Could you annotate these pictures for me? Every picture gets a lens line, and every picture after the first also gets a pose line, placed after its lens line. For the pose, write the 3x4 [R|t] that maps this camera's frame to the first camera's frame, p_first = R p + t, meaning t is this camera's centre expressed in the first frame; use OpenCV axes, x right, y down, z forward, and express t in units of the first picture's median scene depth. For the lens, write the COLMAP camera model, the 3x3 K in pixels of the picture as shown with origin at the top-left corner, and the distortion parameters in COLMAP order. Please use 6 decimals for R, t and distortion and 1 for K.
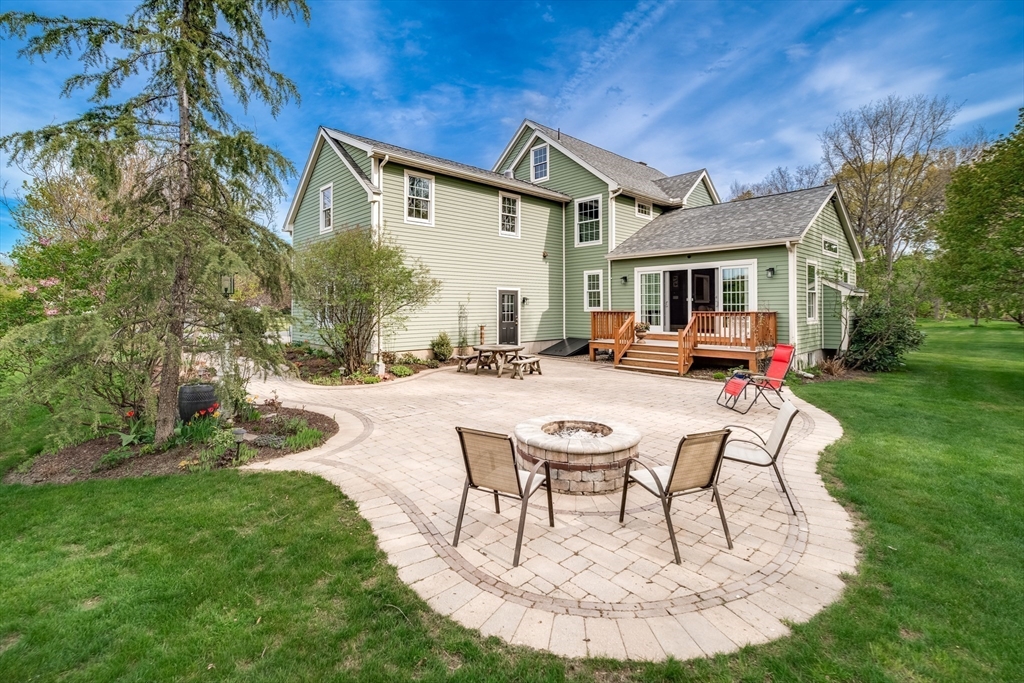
lens RADIAL K [[459.0, 0, 516.0], [0, 459.0, 300.9], [0, 0, 1]] dist [0.017068, -0.000048]
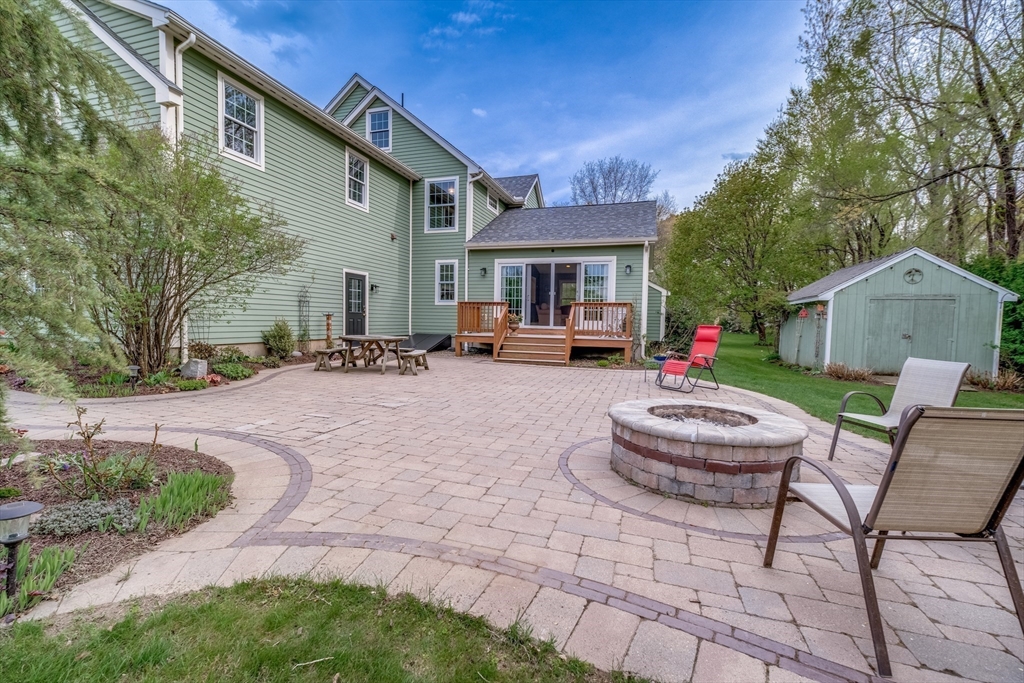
lens RADIAL K [[429.9, 0, 515.6], [0, 429.9, 343.3], [0, 0, 1]] dist [0.005266, -0.000093]
pose [[0.873244, -0.007411, 0.487227, -0.150923], [-0.028031, 0.997465, 0.065411, 0.045398], [-0.486477, -0.070777, 0.870822, 0.194279]]
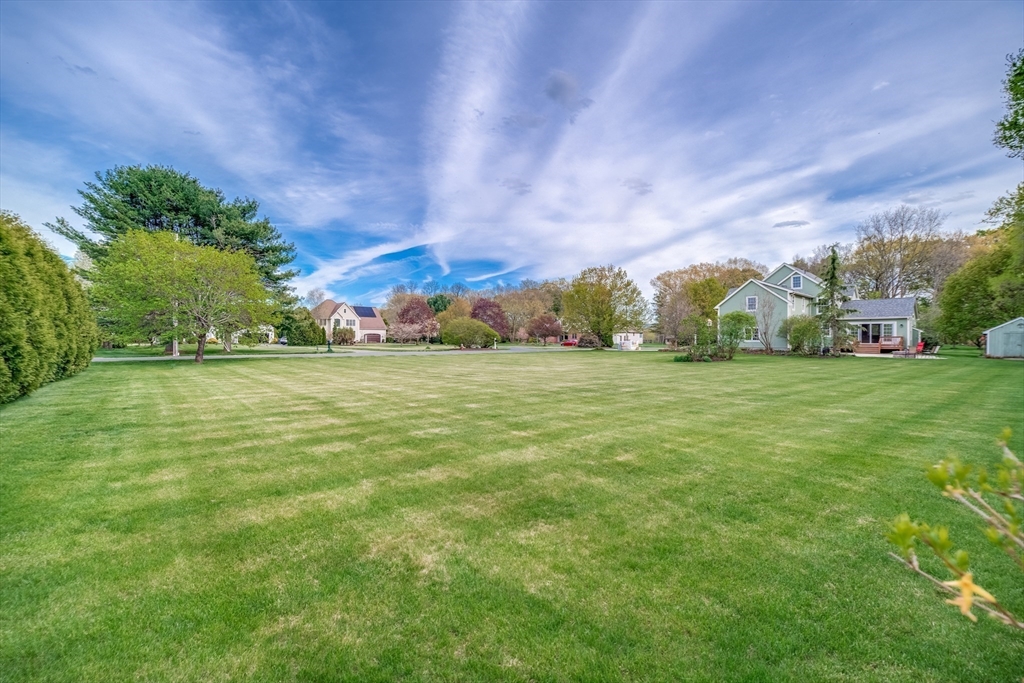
lens RADIAL K [[429.9, 0, 511.1], [0, 429.9, 340.1], [0, 0, 1]] dist [0.005266, -0.000093]
pose [[0.999876, 0.004926, -0.014956, -2.041409], [-0.004664, 0.999836, 0.017489, 0.005432], [0.015040, -0.017417, 0.999735, -2.014874]]
